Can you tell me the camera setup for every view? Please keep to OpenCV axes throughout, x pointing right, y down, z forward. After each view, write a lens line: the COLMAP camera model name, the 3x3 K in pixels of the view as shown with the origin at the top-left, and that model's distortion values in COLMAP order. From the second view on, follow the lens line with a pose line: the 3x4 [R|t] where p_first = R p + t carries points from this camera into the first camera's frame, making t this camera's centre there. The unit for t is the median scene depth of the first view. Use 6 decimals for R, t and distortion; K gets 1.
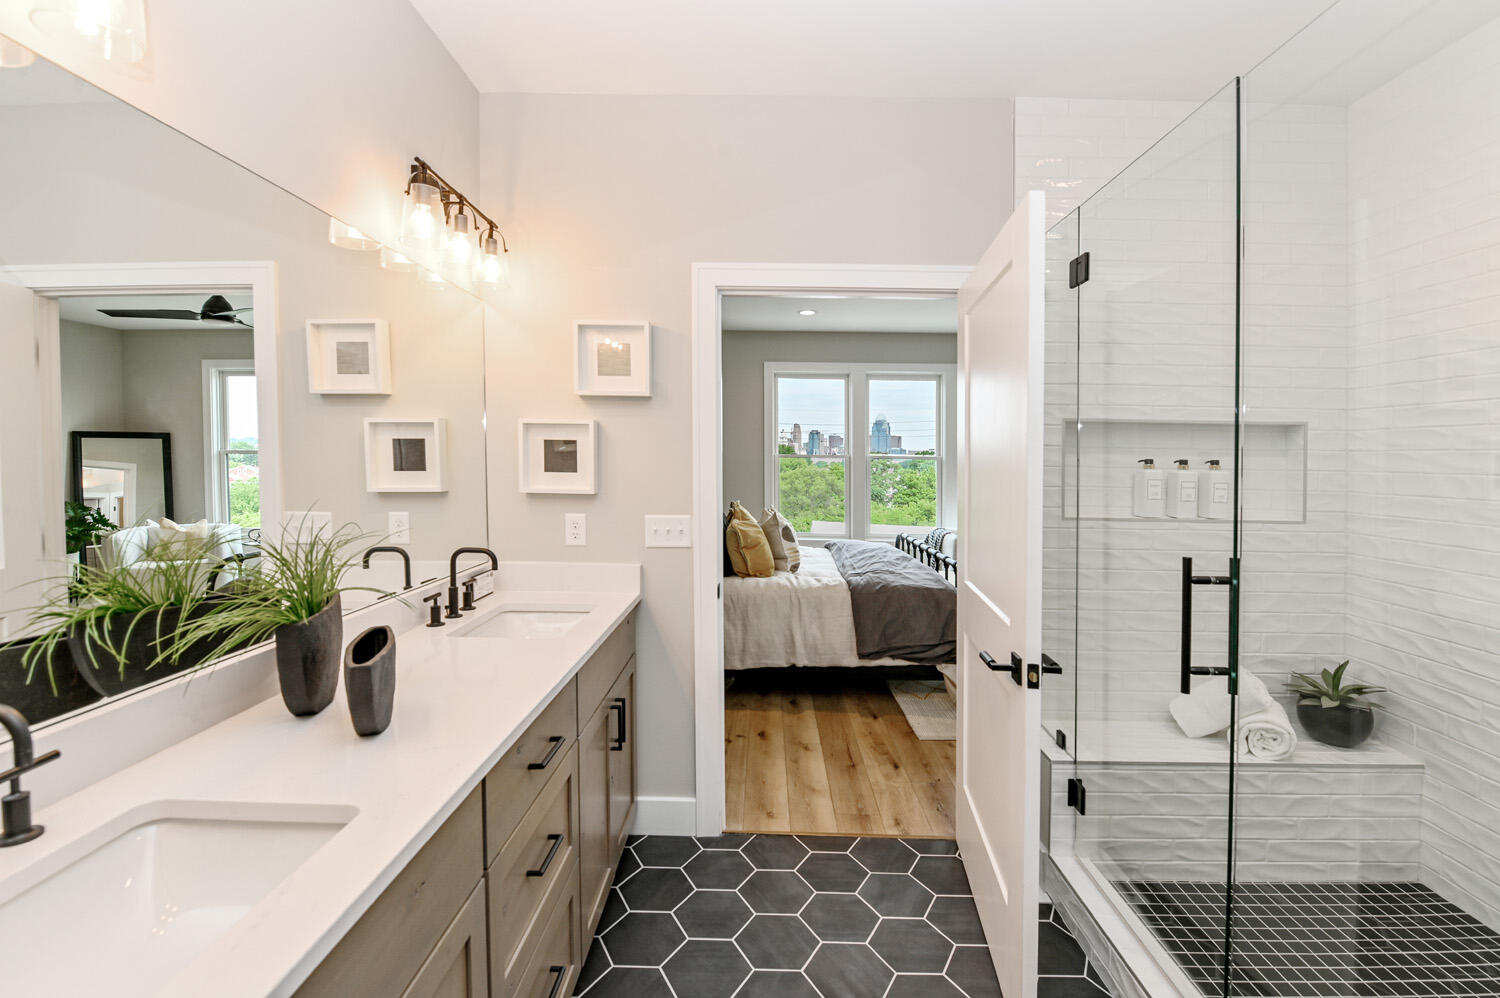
lens RADIAL K [[692.1, 0, 716.3], [0, 692.1, 500.1], [0, 0, 1]] dist [-0.011627, 0.000054]
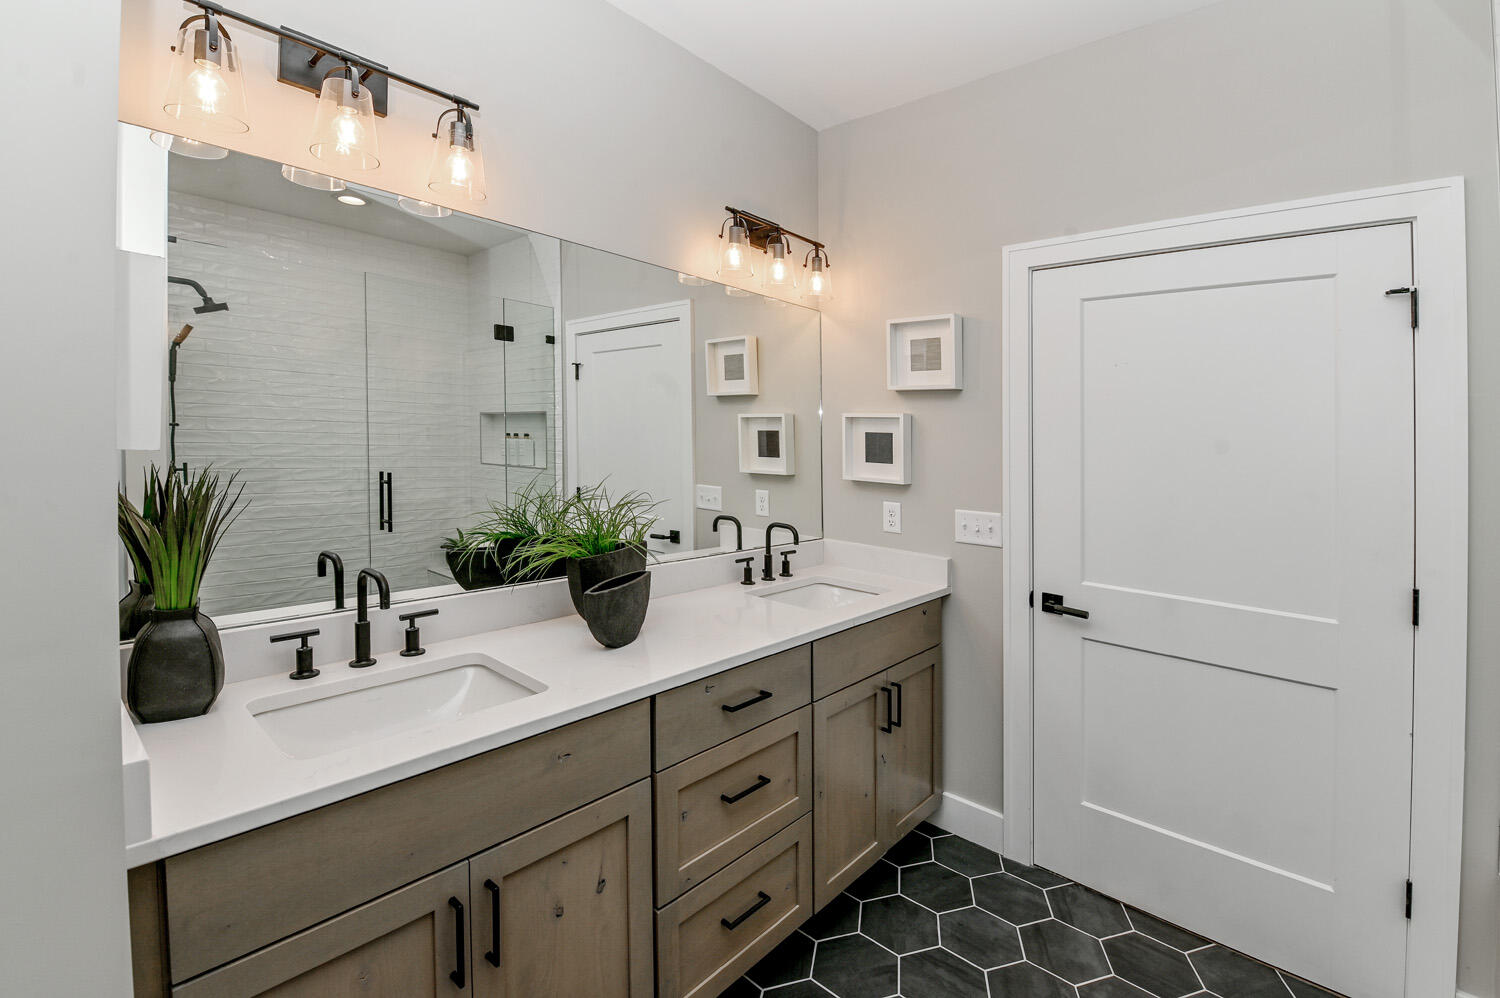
lens RADIAL K [[666.9, 0, 781.9], [0, 666.9, 484.2], [0, 0, 1]] dist [-0.006027, -0.004062]
pose [[0.766008, 0.054640, -0.640504, 0.360592], [-0.062139, 0.998009, 0.010823, -0.009630], [0.639820, 0.031510, 0.767878, 0.121639]]
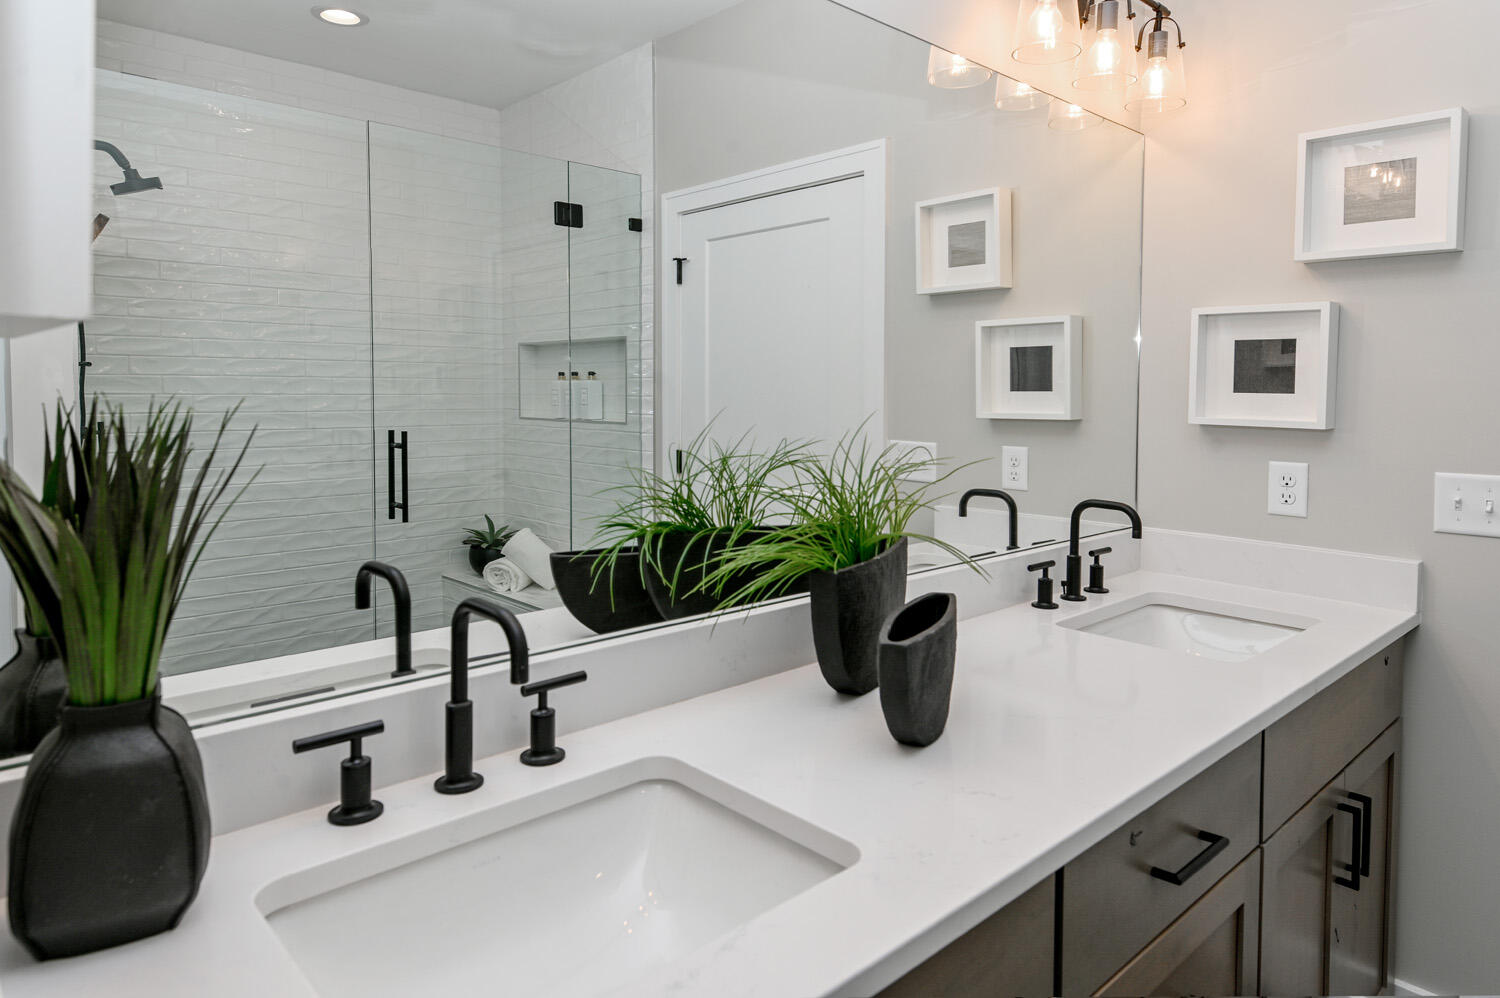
lens RADIAL K [[863.8, 0, 767.6], [0, 863.8, 446.9], [0, 0, 1]] dist [0.016239, 0.000056]
pose [[0.717898, 0.038685, -0.695073, -0.004071], [-0.045445, 0.998929, 0.008660, 0.023215], [0.694664, 0.025371, 0.718887, 0.160160]]
